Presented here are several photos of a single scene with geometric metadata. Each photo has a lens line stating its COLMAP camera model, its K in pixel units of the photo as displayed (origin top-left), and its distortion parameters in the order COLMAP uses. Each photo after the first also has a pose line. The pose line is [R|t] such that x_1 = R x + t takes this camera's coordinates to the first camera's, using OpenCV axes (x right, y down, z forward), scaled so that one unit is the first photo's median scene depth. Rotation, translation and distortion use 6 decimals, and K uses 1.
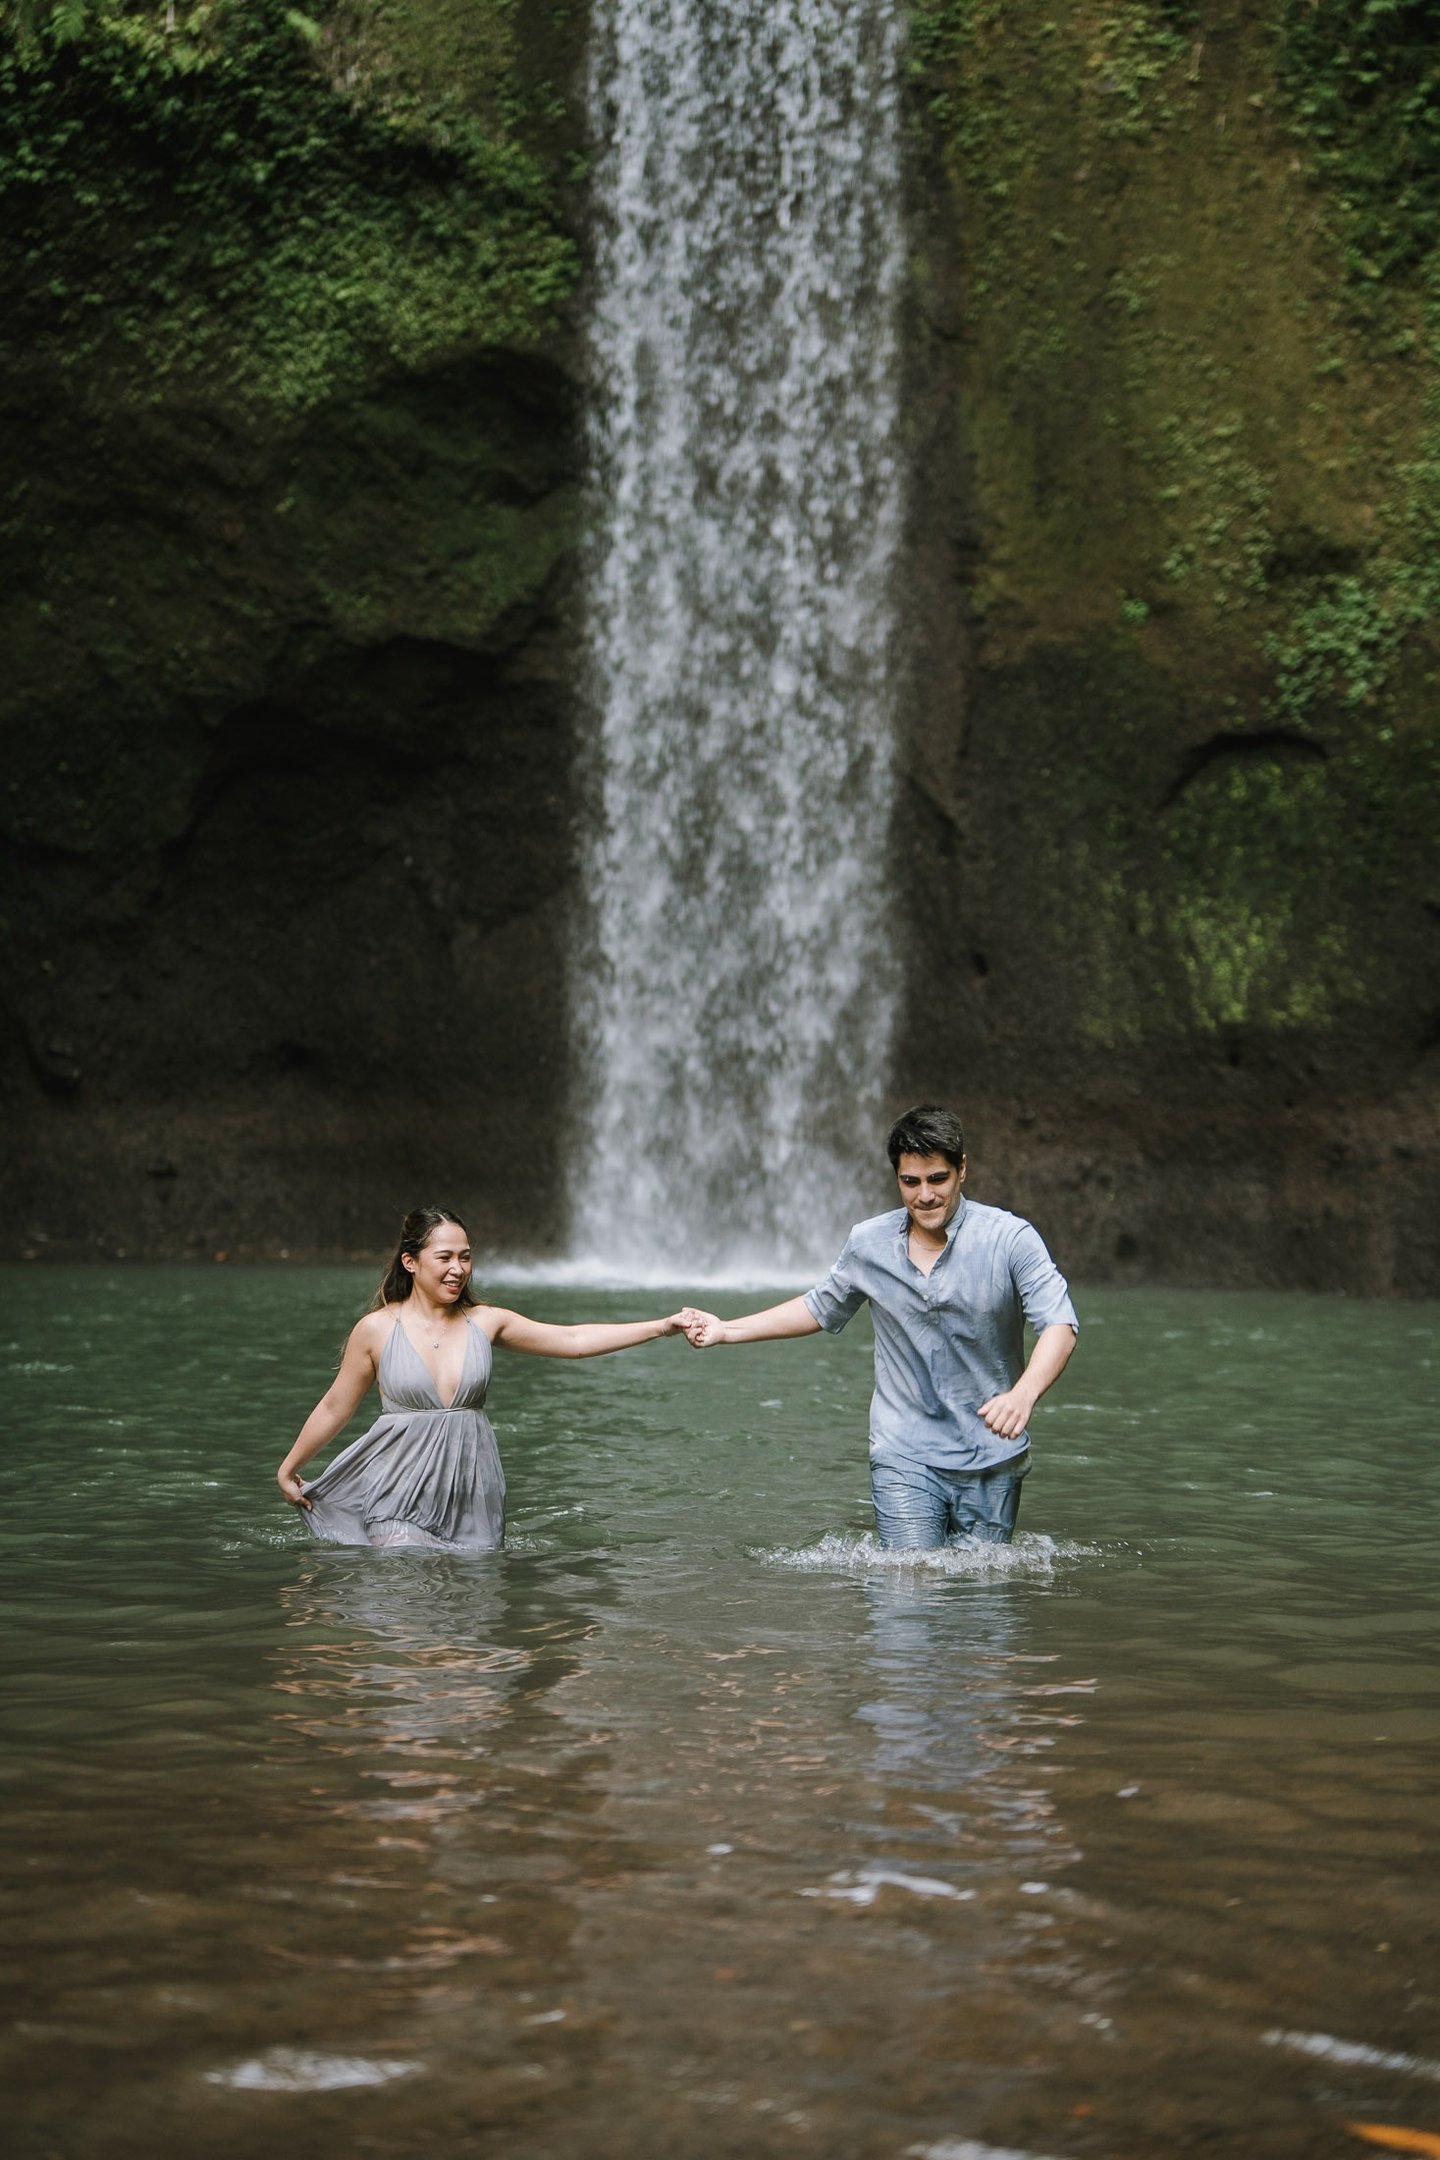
lens RADIAL K [[3051.7, 0, 740.9], [0, 3051.7, 1092.0], [0, 0, 1]] dist [0.075898, 0.000000]
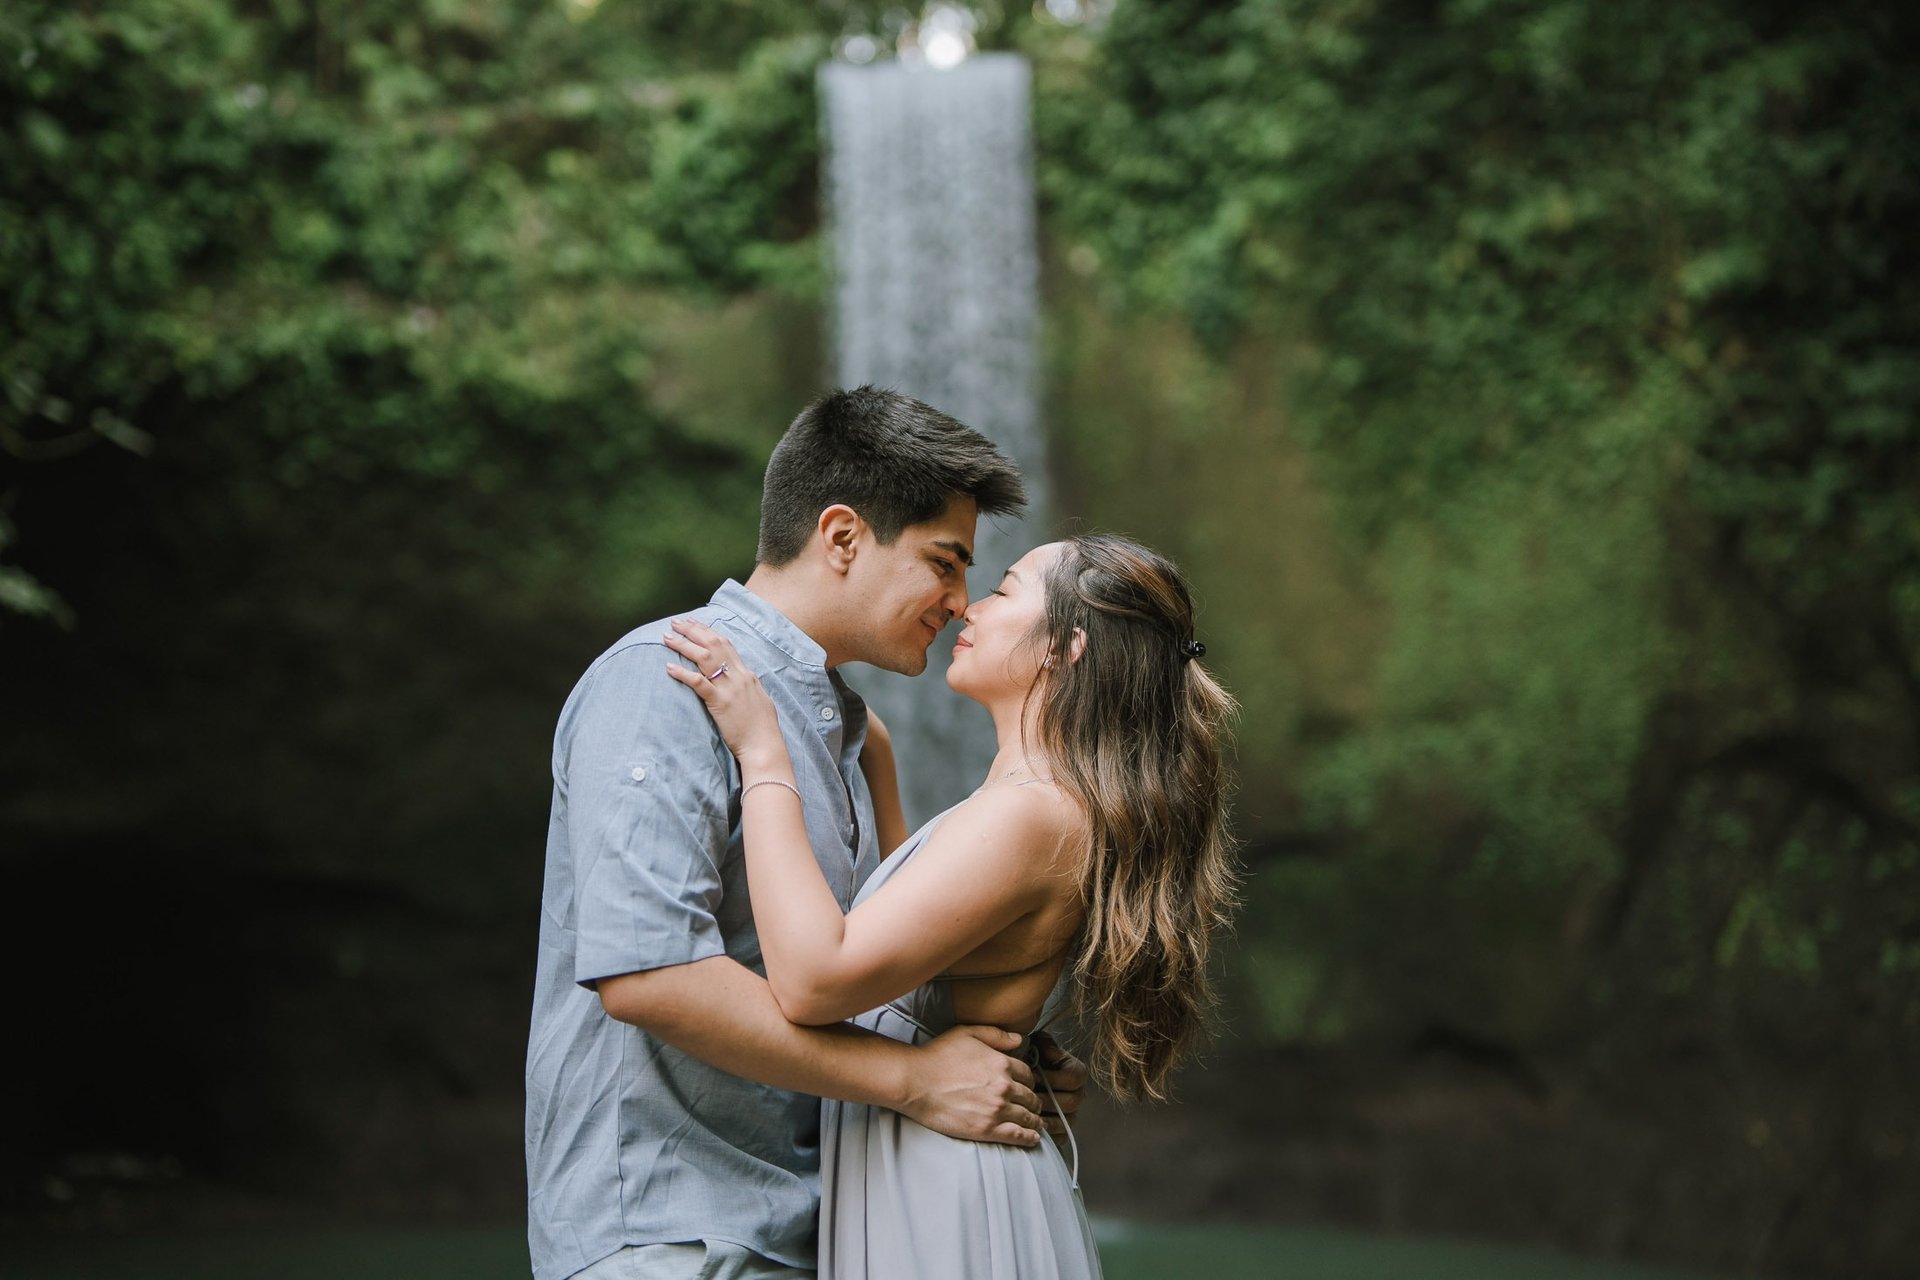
lens RADIAL K [[2712.6, 0, 963.8], [0, 2712.6, 635.8], [0, 0, 1]] dist [0.075898, 0.000000]
pose [[0.999328, -0.030338, 0.020559, -0.014552], [0.032443, 0.993260, -0.111278, -0.069326], [-0.017044, 0.111870, 0.993577, -0.295284]]
